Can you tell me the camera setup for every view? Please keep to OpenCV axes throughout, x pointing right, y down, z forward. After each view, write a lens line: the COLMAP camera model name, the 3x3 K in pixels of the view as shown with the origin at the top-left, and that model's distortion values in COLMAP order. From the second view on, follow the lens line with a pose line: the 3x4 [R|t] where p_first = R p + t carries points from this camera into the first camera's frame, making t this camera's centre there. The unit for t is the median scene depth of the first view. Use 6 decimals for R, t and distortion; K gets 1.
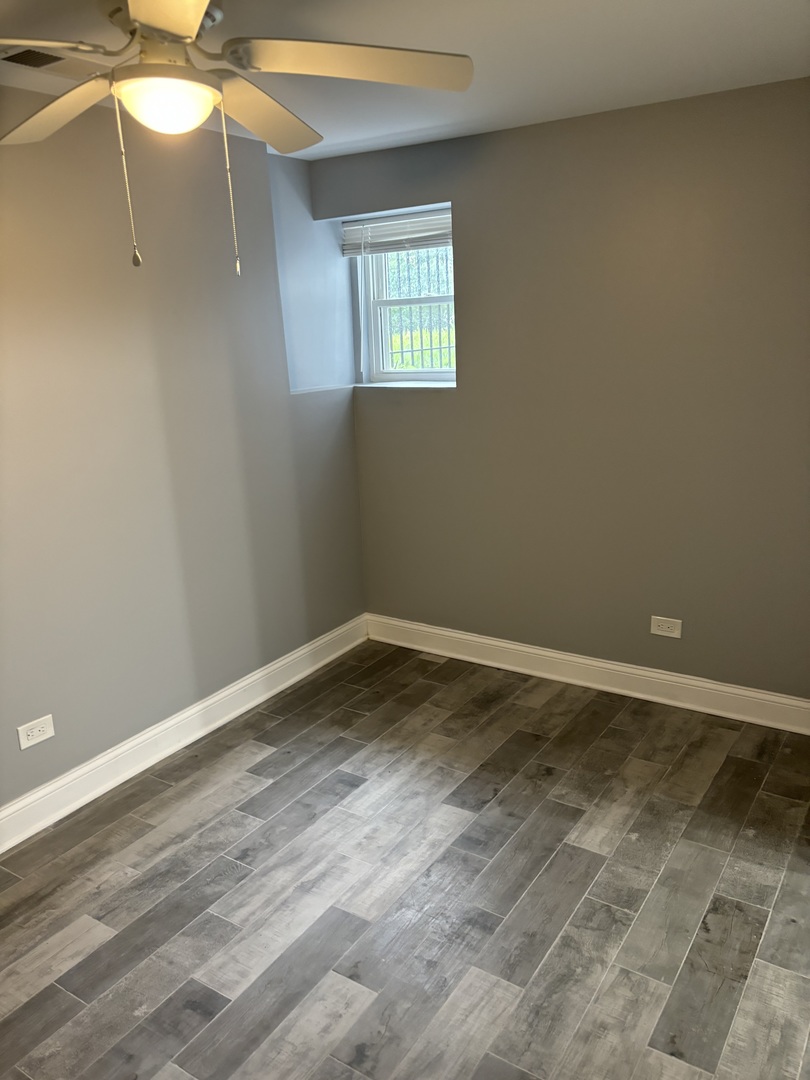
lens RADIAL K [[817.3, 0, 400.5], [0, 817.3, 541.5], [0, 0, 1]] dist [0.017366, -0.003358]
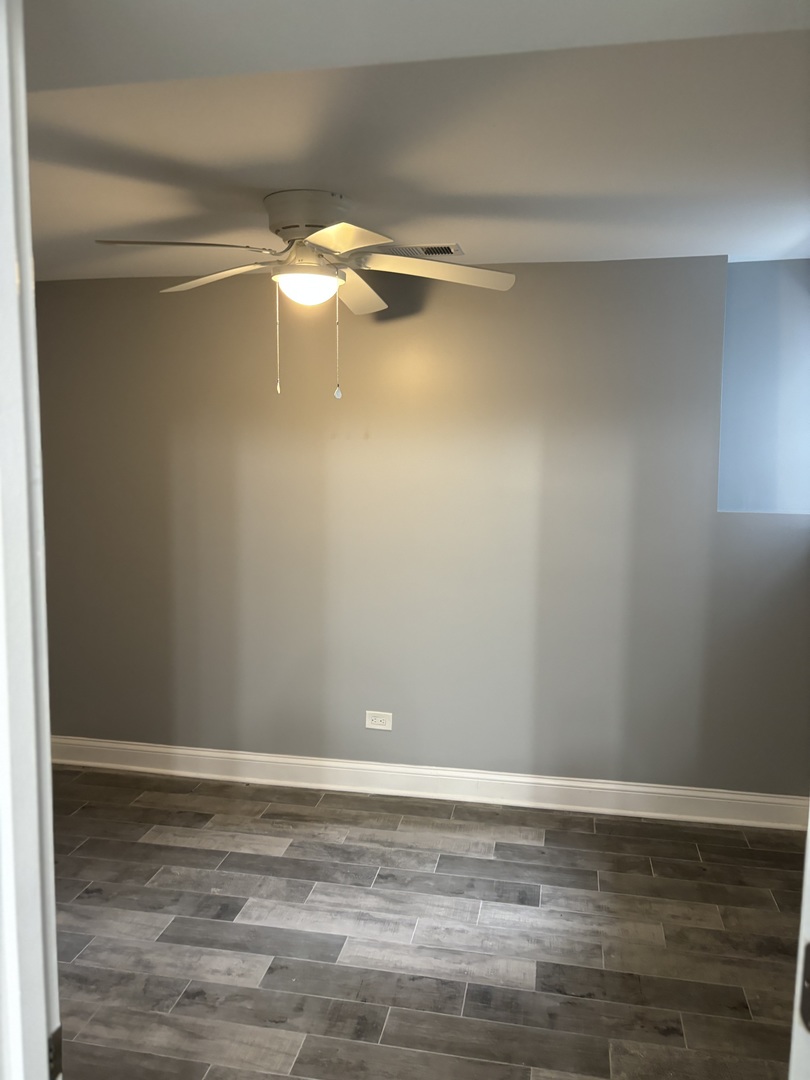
lens RADIAL K [[817.3, 0, 400.5], [0, 817.3, 541.5], [0, 0, 1]] dist [0.017366, -0.003358]
pose [[0.386736, 0.151141, -0.909721, 0.838053], [-0.264624, 0.963180, 0.047527, -0.141634], [0.883408, 0.222353, 0.412491, 0.454430]]
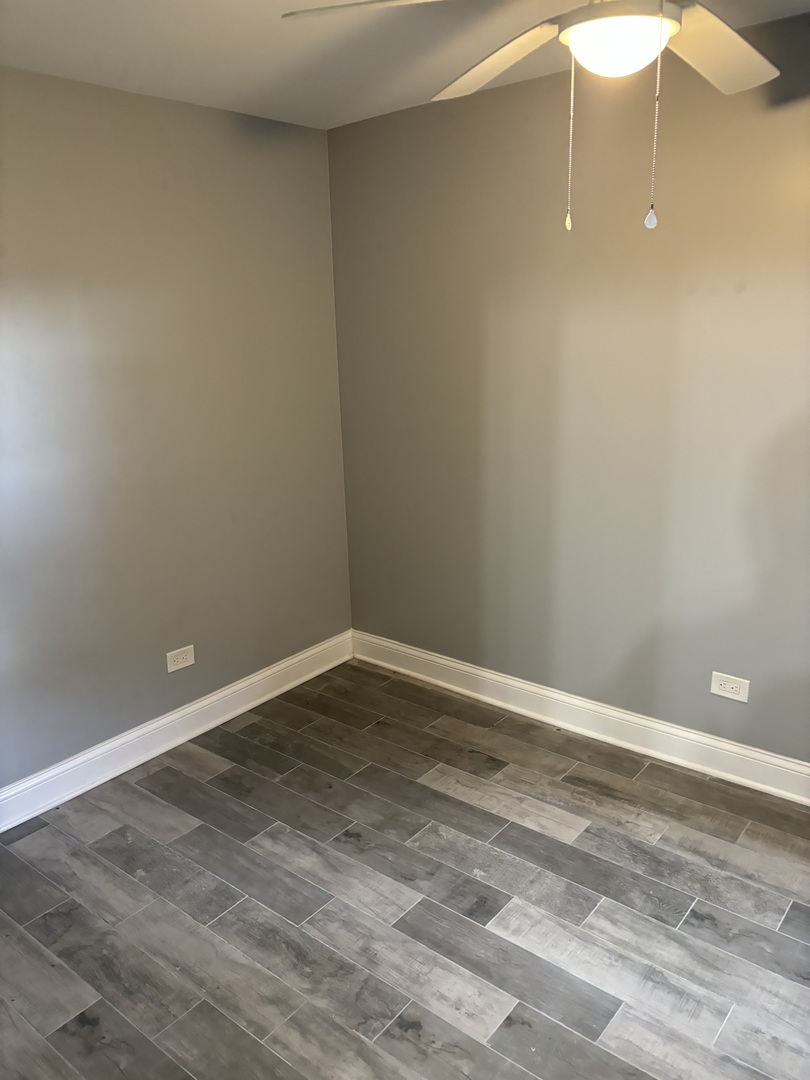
lens RADIAL K [[817.3, 0, 400.5], [0, 817.3, 541.5], [0, 0, 1]] dist [0.017366, -0.003358]
pose [[-0.097277, 0.310286, -0.945653, 0.543456], [-0.223975, 0.918962, 0.324568, -0.185920], [0.969728, 0.243376, -0.019897, 0.650799]]
